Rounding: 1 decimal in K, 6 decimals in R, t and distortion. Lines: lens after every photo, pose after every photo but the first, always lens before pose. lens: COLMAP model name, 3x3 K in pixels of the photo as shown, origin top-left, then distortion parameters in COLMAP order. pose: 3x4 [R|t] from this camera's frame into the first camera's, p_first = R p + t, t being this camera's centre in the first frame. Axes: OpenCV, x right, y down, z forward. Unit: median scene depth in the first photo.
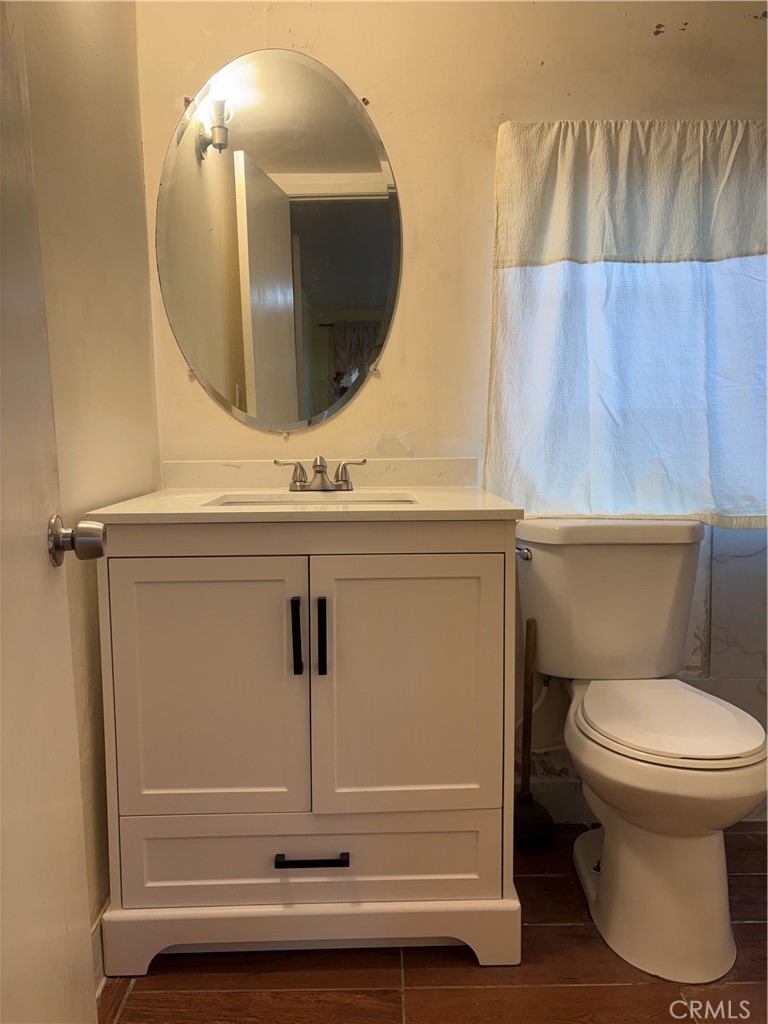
lens RADIAL K [[780.3, 0, 384.6], [0, 780.3, 502.2], [0, 0, 1]] dist [0.042959, -0.043020]
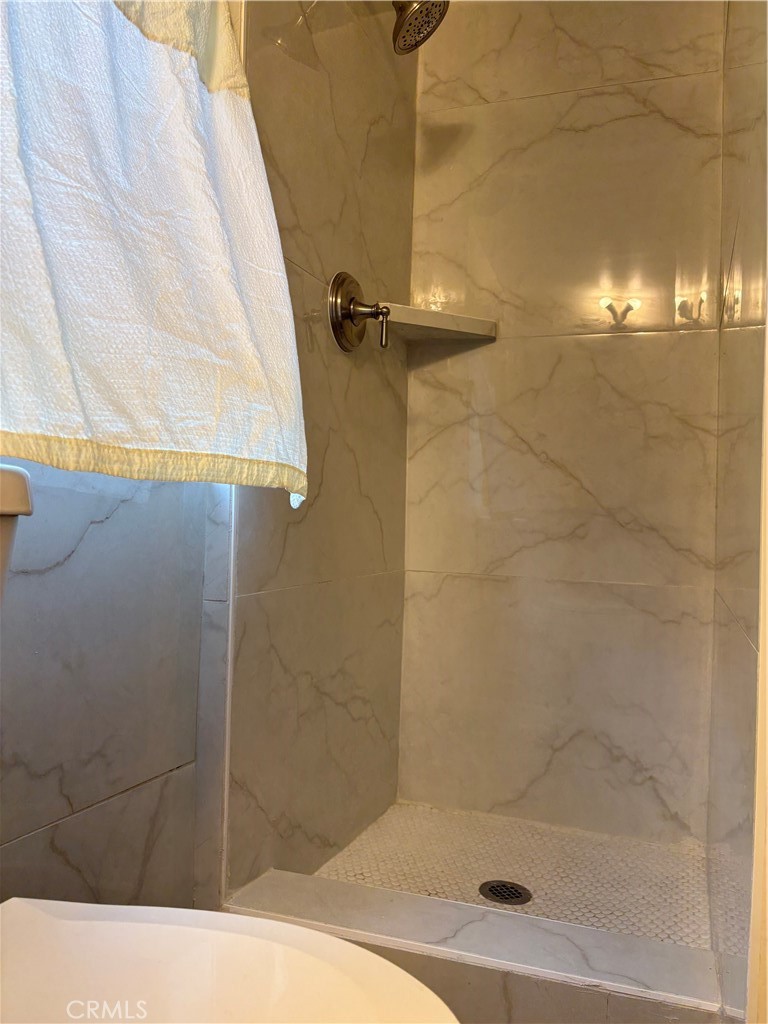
lens RADIAL K [[780.3, 0, 387.4], [0, 780.3, 526.2], [0, 0, 1]] dist [0.042959, -0.043020]
pose [[0.361633, 0.040987, 0.931419, 0.090503], [0.044023, 0.997168, -0.060973, 0.081996], [-0.931281, 0.063054, 0.358804, 0.646540]]
